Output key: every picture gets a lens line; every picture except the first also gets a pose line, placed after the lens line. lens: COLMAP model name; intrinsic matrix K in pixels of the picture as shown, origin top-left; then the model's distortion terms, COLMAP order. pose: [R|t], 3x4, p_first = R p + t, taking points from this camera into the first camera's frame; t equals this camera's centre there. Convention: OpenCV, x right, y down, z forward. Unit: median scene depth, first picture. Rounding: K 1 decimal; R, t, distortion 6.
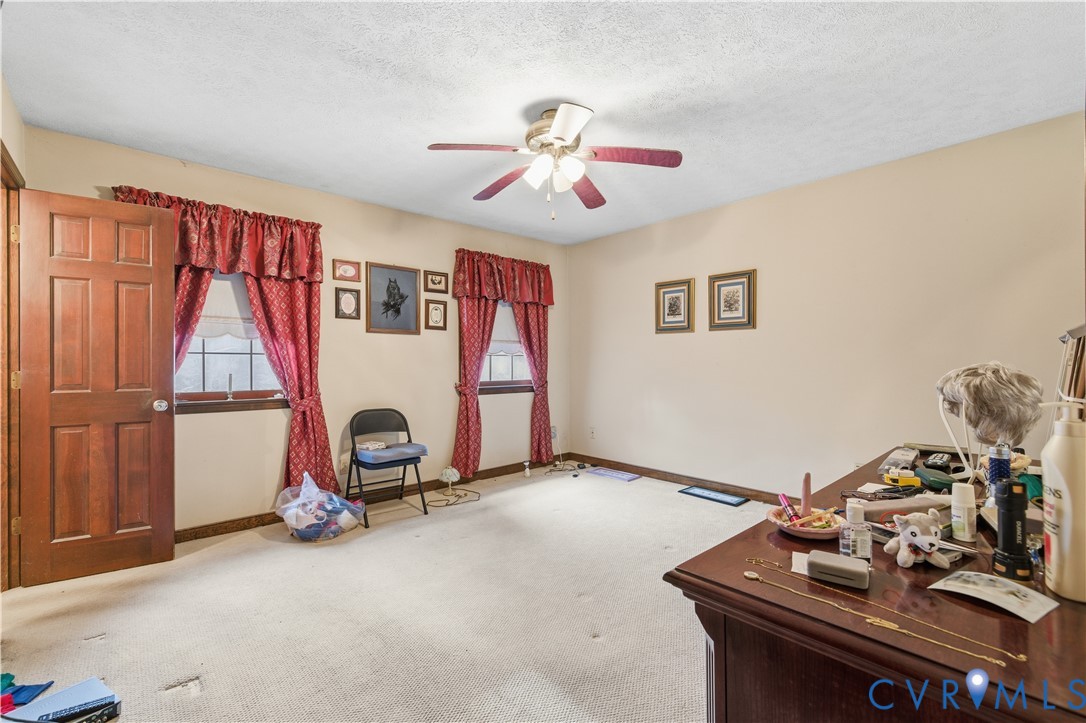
lens RADIAL K [[466.0, 0, 544.6], [0, 466.0, 364.5], [0, 0, 1]] dist [0.022125, -0.005834]
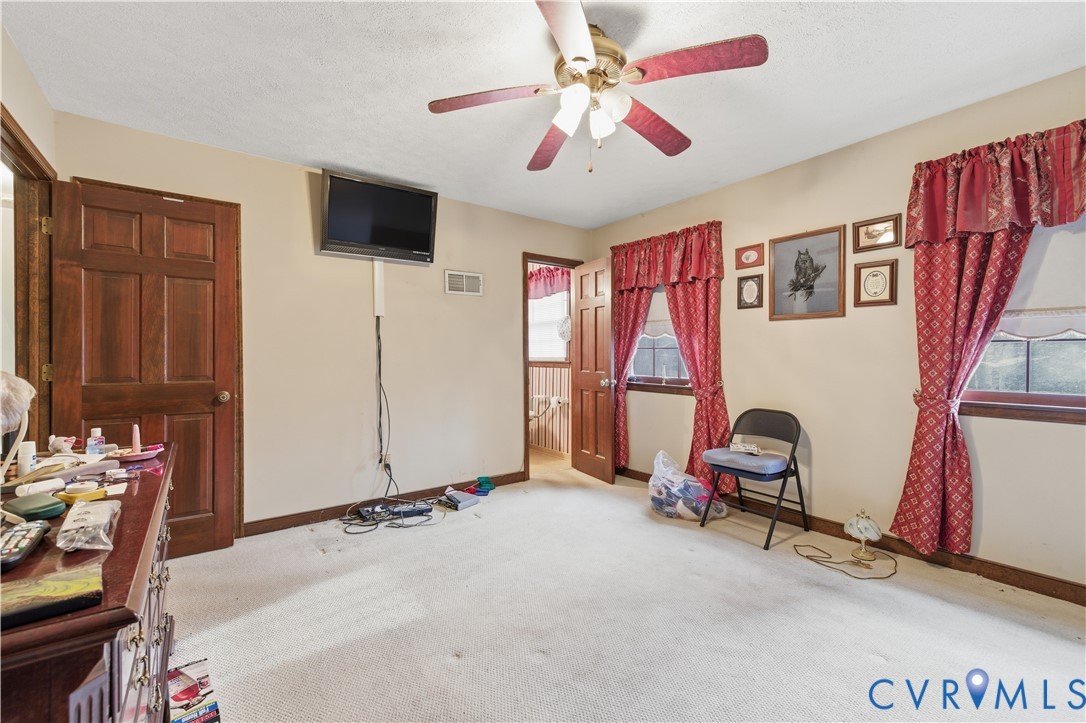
lens RADIAL K [[466.0, 0, 544.6], [0, 466.0, 364.5], [0, 0, 1]] dist [0.022125, -0.005834]
pose [[-0.090448, 0.017786, -0.995742, 0.531932], [-0.008586, 0.999789, 0.018639, -0.000347], [0.995864, 0.010235, -0.090276, 0.667185]]
